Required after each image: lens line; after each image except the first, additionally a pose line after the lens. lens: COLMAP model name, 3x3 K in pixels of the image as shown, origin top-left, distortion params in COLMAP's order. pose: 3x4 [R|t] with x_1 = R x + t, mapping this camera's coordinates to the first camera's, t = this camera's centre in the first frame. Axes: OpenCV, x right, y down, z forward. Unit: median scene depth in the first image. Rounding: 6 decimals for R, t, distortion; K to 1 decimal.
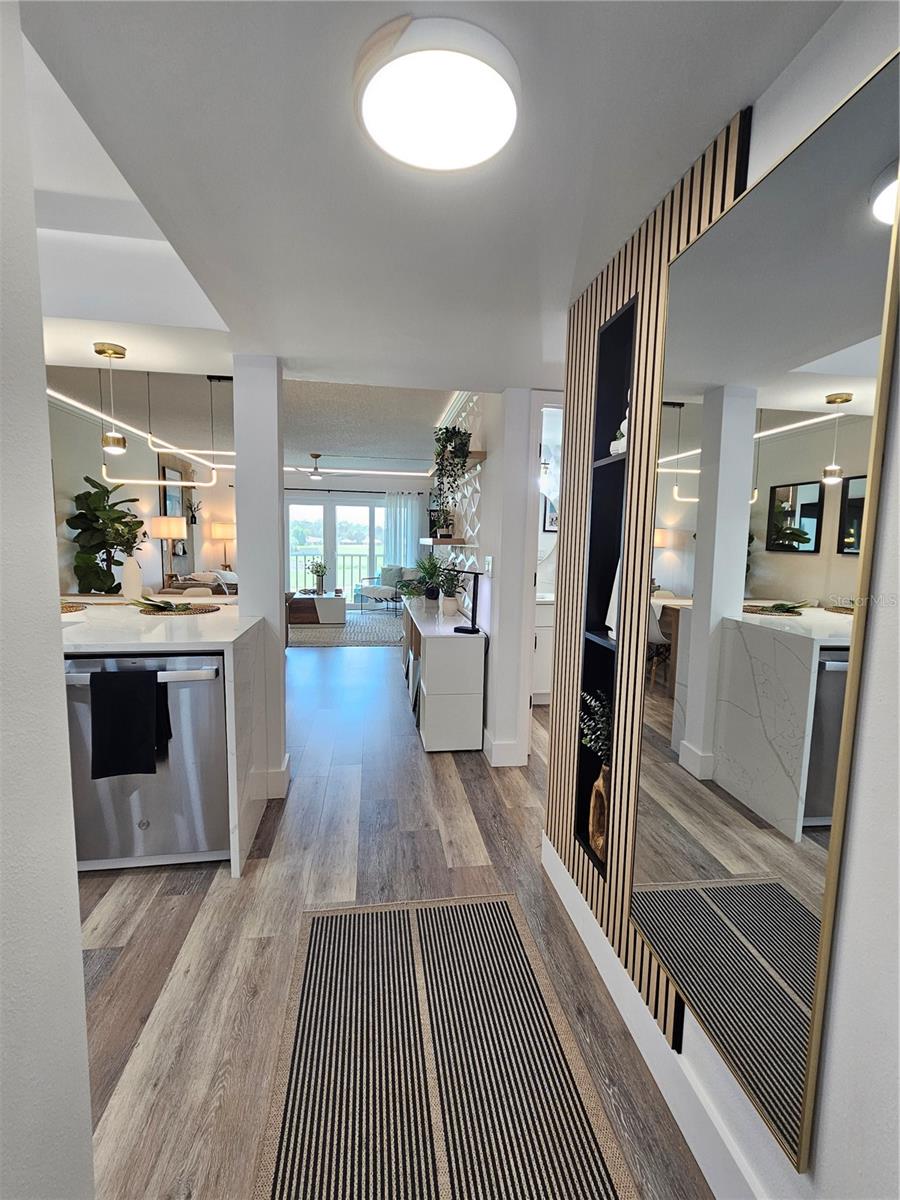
lens RADIAL K [[547.9, 0, 456.7], [0, 547.9, 603.3], [0, 0, 1]] dist [0.000651, 0.000286]
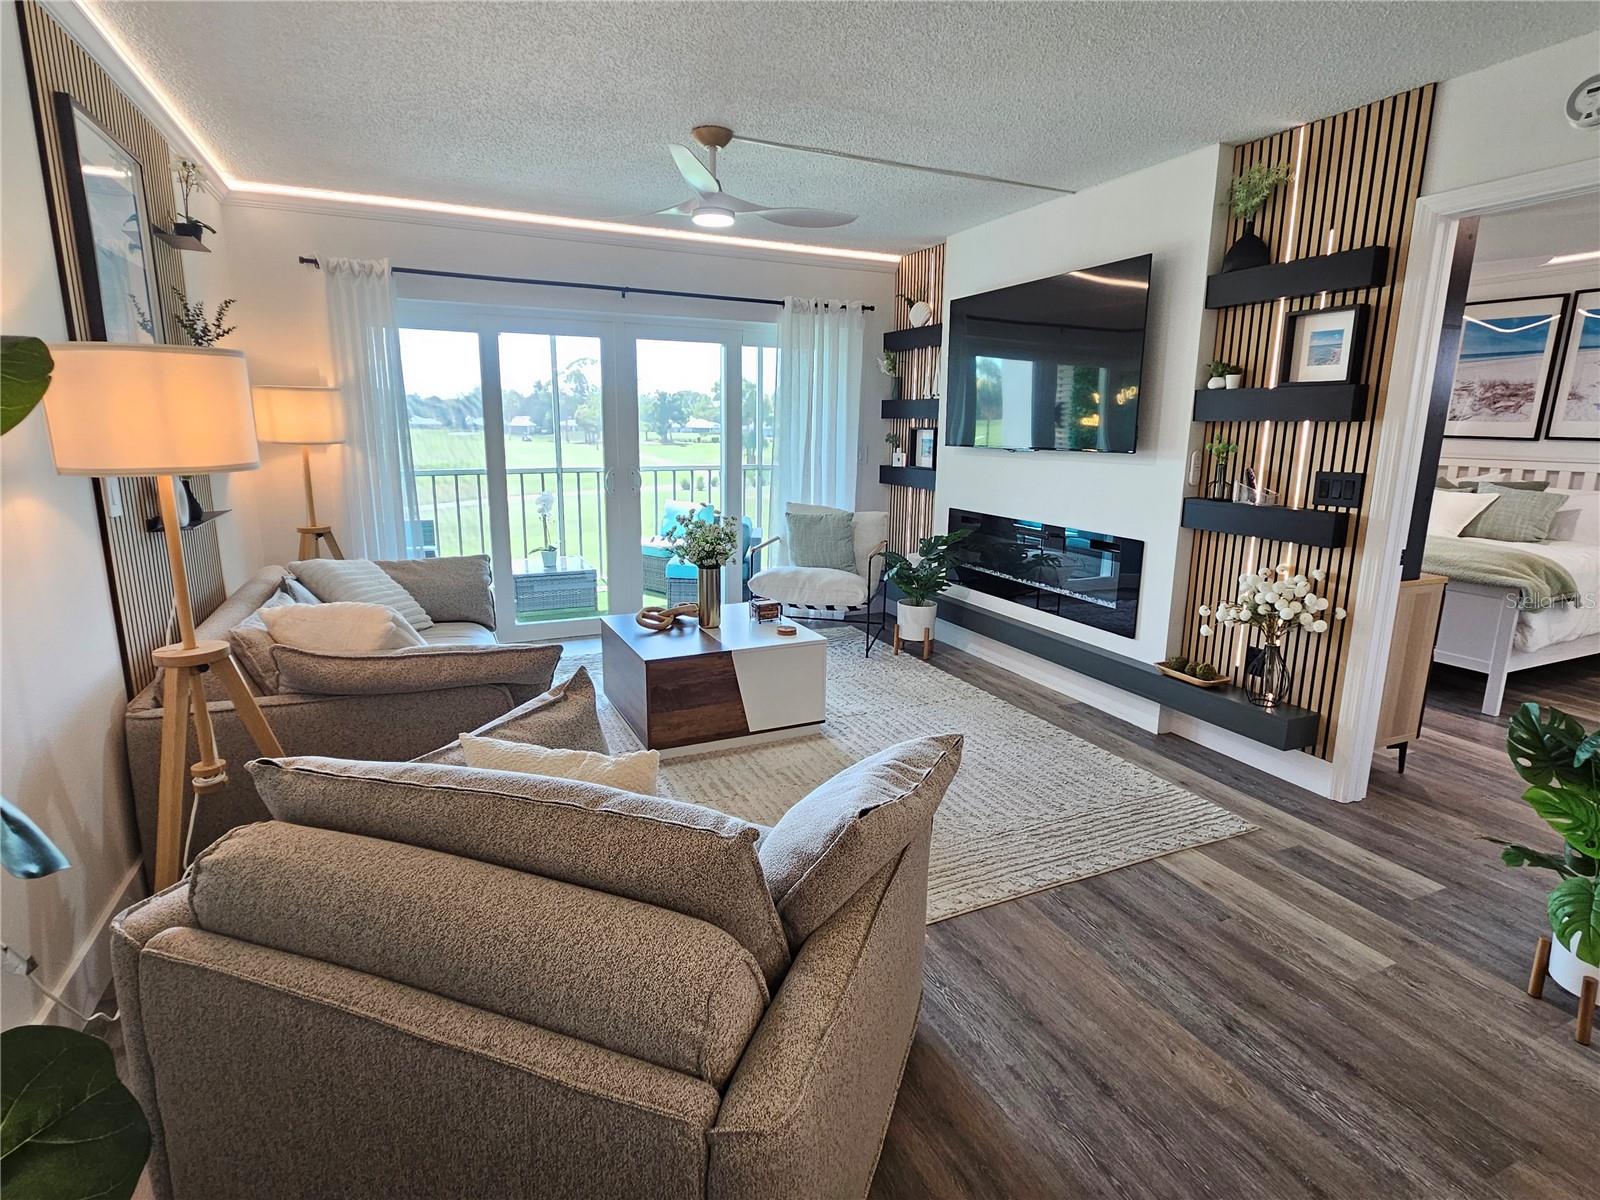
lens RADIAL K [[819.3, 0, 800.6], [0, 819.3, 592.3], [0, 0, 1]] dist [-0.003278, 0.007153]
pose [[0.963942, -0.064608, 0.258150, -0.500712], [0.039922, 0.994211, 0.099752, -0.122882], [-0.263101, -0.085850, 0.960941, 0.871760]]
